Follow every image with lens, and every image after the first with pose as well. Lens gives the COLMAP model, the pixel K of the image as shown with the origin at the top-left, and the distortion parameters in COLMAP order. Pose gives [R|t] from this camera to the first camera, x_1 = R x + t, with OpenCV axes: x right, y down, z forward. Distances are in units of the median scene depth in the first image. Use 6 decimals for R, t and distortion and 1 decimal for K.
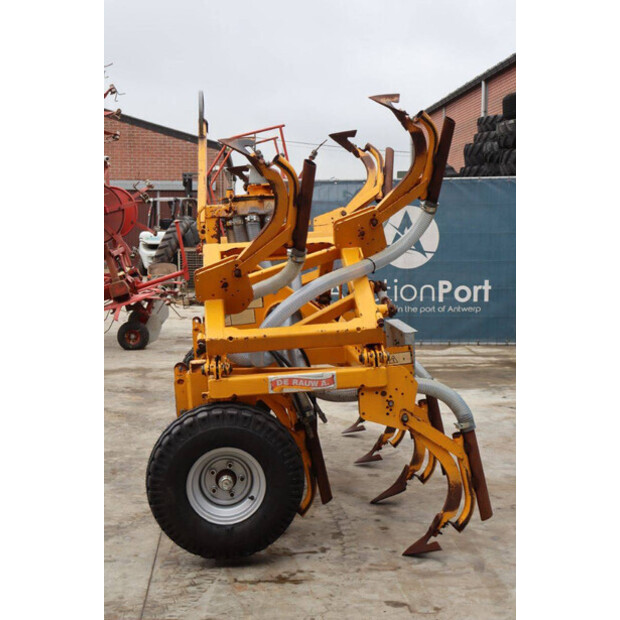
lens RADIAL K [[937.0, 0, 307.5], [0, 937.0, 311.6], [0, 0, 1]] dist [0.137247, 0.000000]
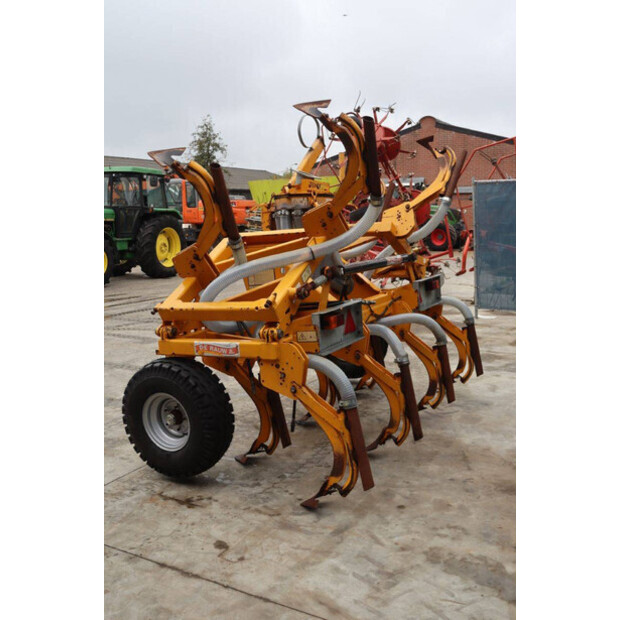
lens RADIAL K [[619.8, 0, 307.6], [0, 619.8, 303.4], [0, 0, 1]] dist [-0.056750, 0.000000]
pose [[0.836207, 0.062411, -0.544852, 0.515838], [-0.036552, 0.997637, 0.058178, -0.033561], [0.547195, -0.028734, 0.836512, 0.391642]]
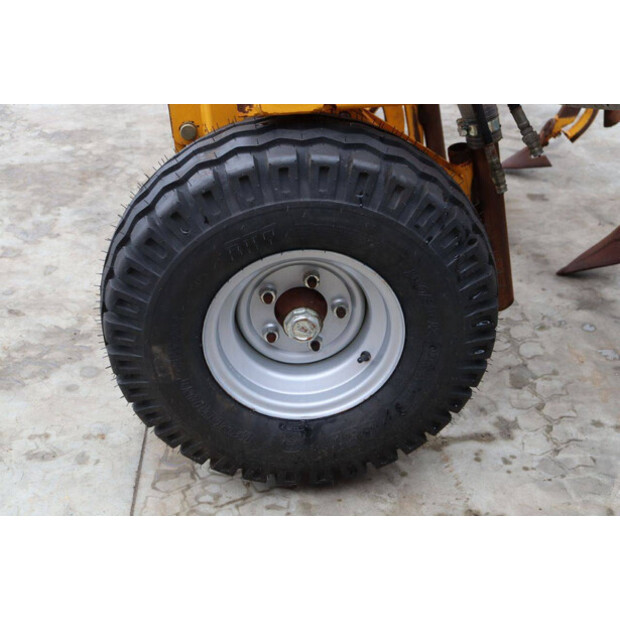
lens RADIAL K [[869.1, 0, 294.7], [0, 869.1, 312.3], [0, 0, 1]] dist [0.047595, 0.000000]
pose [[0.999252, 0.024300, -0.030089, -0.077551], [-0.009300, 0.906113, 0.422934, 0.022357], [0.037541, -0.422338, 0.905661, 0.661476]]
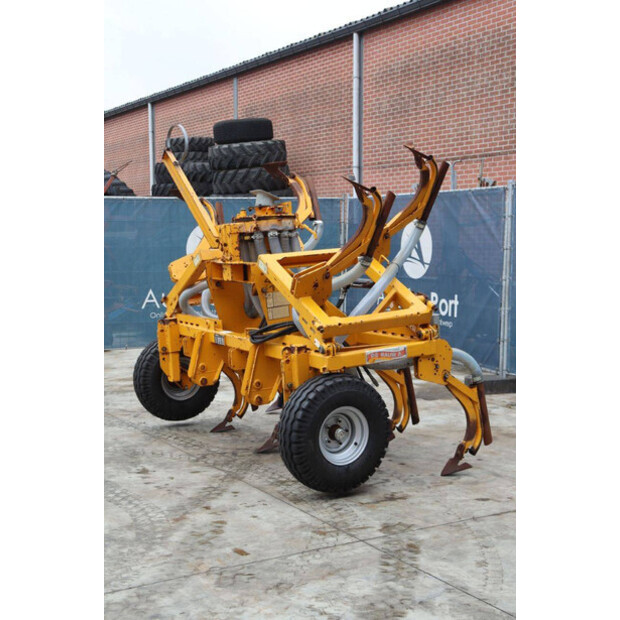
lens RADIAL K [[937.0, 0, 311.4], [0, 937.0, 308.3], [0, 0, 1]] dist [0.137247, 0.000000]
pose [[0.899936, -0.042344, 0.433961, -0.676231], [0.049371, 0.998768, -0.004928, 0.010072], [-0.433218, 0.025859, 0.900918, -0.171400]]
